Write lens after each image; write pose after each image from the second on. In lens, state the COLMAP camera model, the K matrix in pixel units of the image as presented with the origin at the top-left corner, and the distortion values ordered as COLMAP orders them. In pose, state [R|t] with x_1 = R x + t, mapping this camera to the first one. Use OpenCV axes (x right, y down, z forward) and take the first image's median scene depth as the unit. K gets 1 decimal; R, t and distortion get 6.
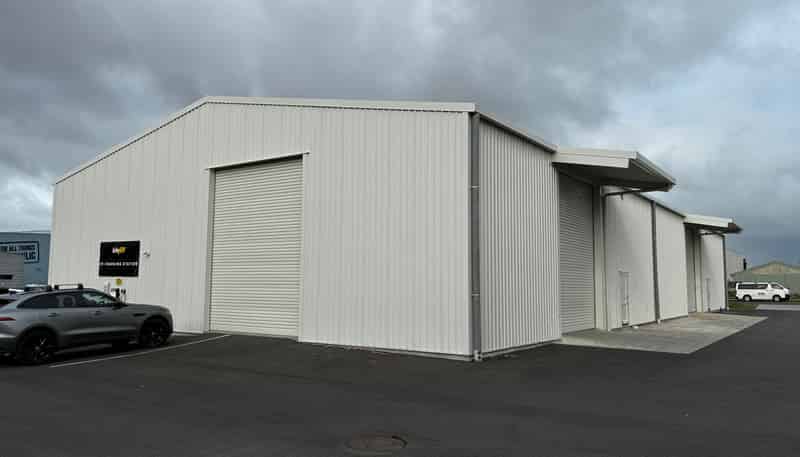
lens RADIAL K [[602.9, 0, 400.8], [0, 602.9, 227.0], [0, 0, 1]] dist [0.021735, -0.014736]
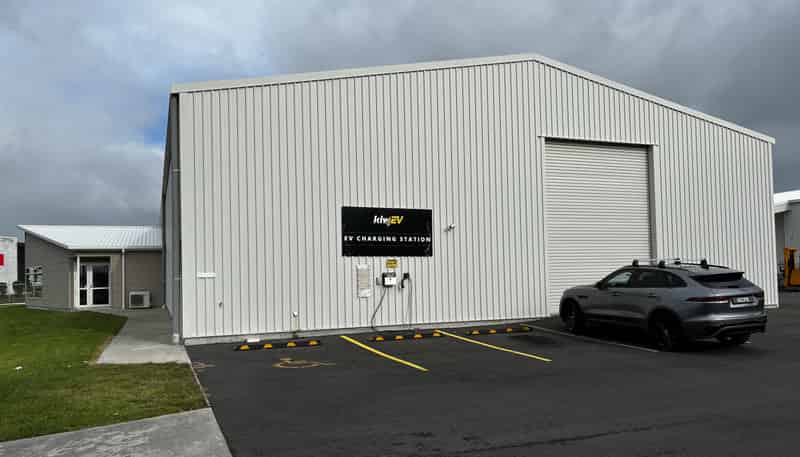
lens RADIAL K [[602.9, 0, 399.8], [0, 602.9, 229.6], [0, 0, 1]] dist [0.021735, -0.014736]
pose [[0.554128, 0.018659, 0.832223, -1.068795], [-0.067178, 0.997490, 0.022365, 0.032982], [-0.829717, -0.068300, 0.553990, 0.594961]]
